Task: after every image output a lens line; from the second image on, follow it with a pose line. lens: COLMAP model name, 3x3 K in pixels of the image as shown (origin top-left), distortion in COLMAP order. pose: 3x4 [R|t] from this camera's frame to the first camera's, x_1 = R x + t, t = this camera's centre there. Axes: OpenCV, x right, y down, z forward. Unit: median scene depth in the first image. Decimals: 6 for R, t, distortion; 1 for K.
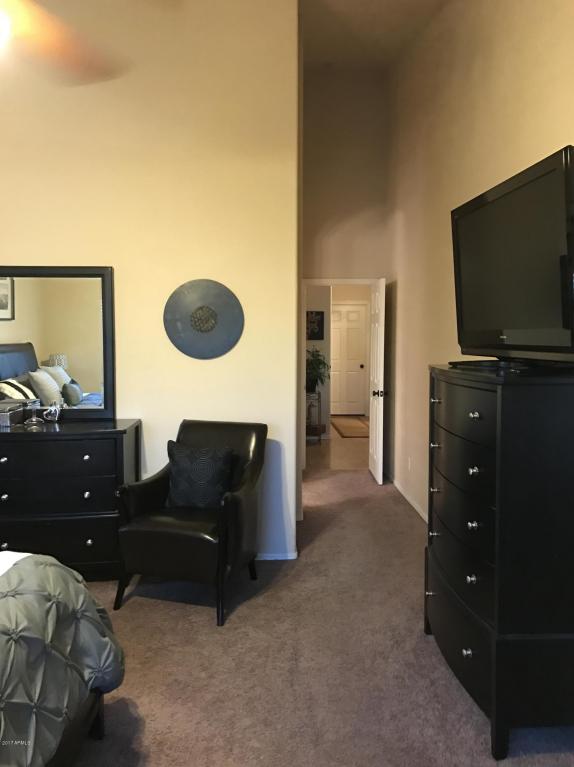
lens RADIAL K [[626.0, 0, 287.1], [0, 626.0, 383.4], [0, 0, 1]] dist [0.003899, 0.000067]
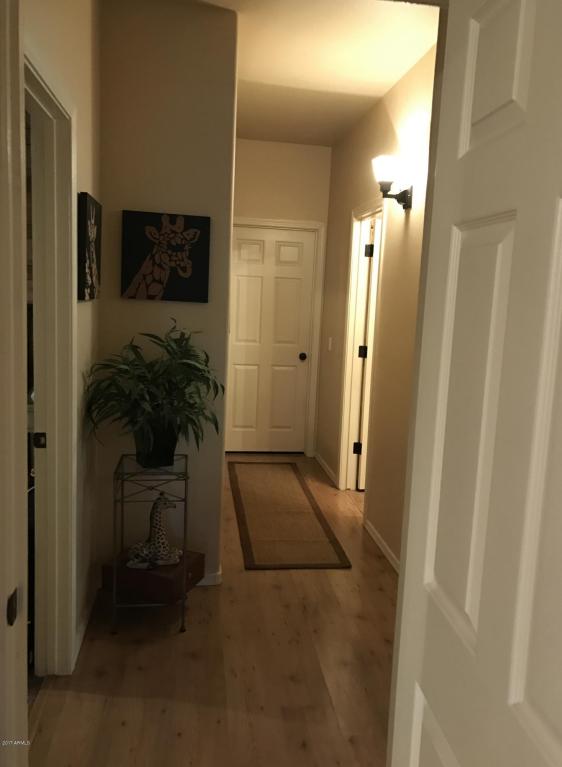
lens RADIAL K [[649.7, 0, 282.5], [0, 649.7, 383.7], [0, 0, 1]] dist [0.051226, -0.016942]
pose [[0.992875, 0.026967, 0.116065, 0.052778], [-0.034791, 0.997218, 0.065920, -0.045719], [-0.113965, -0.069488, 0.991052, 0.581114]]
